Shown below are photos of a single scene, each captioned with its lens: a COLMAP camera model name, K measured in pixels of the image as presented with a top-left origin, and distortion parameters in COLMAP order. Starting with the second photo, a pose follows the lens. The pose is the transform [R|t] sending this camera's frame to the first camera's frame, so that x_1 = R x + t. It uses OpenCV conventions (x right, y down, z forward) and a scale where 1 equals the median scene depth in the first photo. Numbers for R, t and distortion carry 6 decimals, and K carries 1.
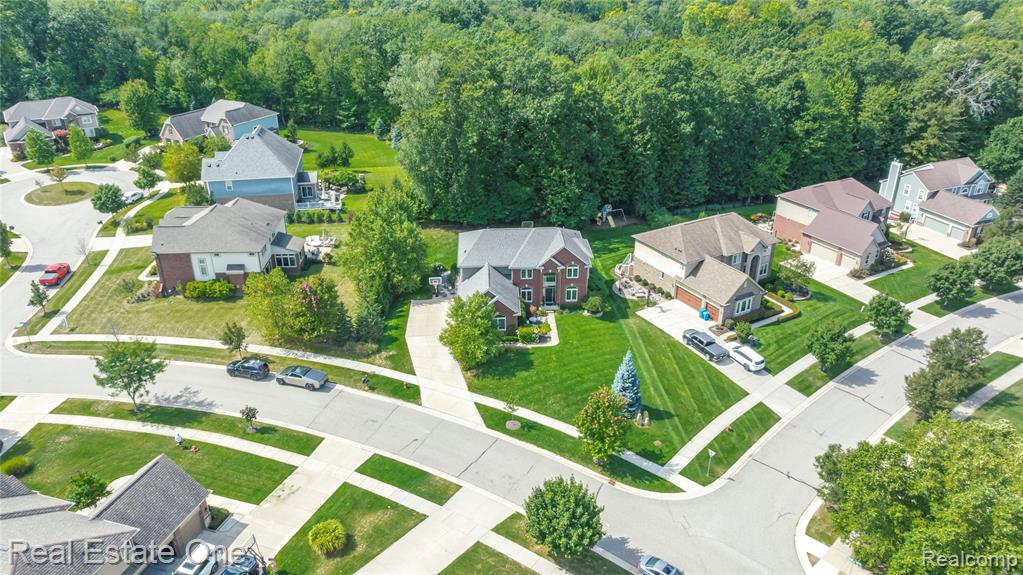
lens RADIAL K [[715.0, 0, 513.8], [0, 715.0, 285.1], [0, 0, 1]] dist [-0.011400, -0.001669]
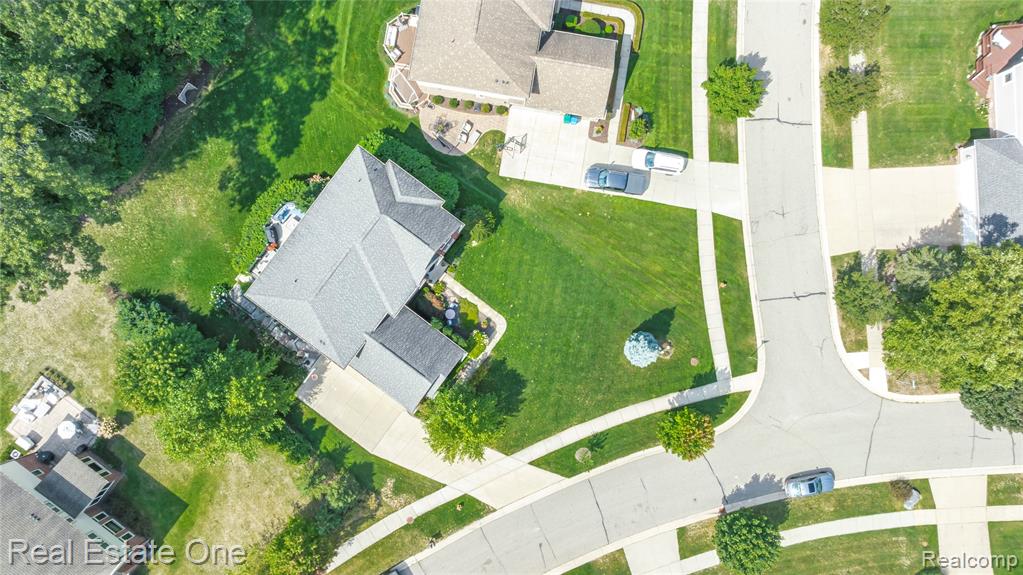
lens RADIAL K [[715.0, 0, 511.7], [0, 715.0, 287.6], [0, 0, 1]] dist [-0.011400, -0.001669]
pose [[0.640990, -0.767526, 0.005971, 0.078623], [0.344697, 0.294803, 0.891221, -0.573275], [-0.685795, -0.569206, 0.453529, 0.557399]]
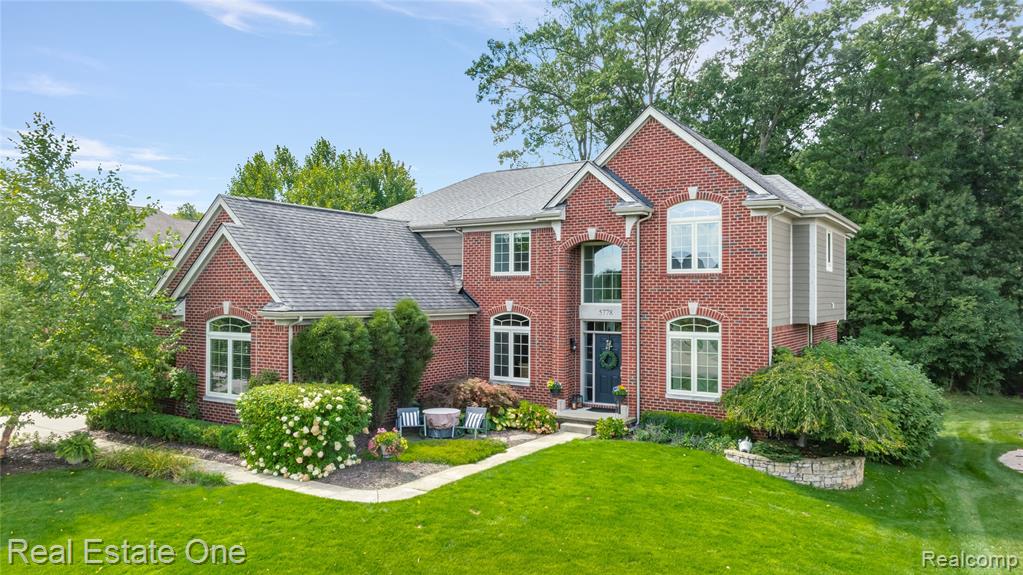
lens RADIAL K [[715.0, 0, 510.0], [0, 715.0, 289.6], [0, 0, 1]] dist [-0.011400, -0.001669]
pose [[0.808295, -0.005599, -0.588751, 0.150140], [-0.259403, 0.894287, -0.364639, 0.078643], [0.528554, 0.447460, 0.721395, 0.765210]]
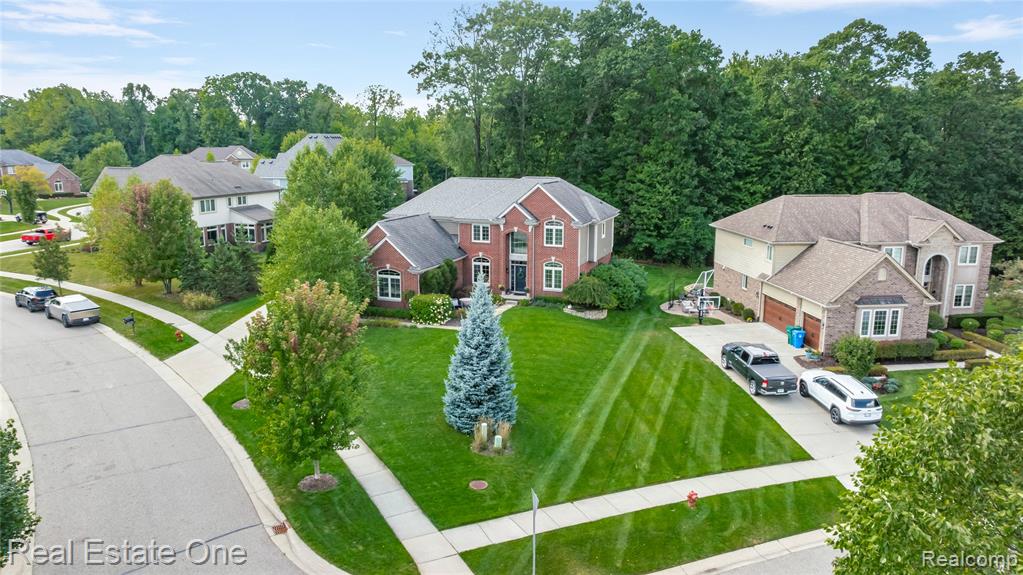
lens RADIAL K [[715.0, 0, 511.5], [0, 715.0, 287.0], [0, 0, 1]] dist [-0.011400, -0.001669]
pose [[0.915712, 0.080342, -0.393722, 0.261781], [-0.176490, 0.960658, -0.214448, 0.141468], [0.361003, 0.265860, 0.893865, 0.444599]]
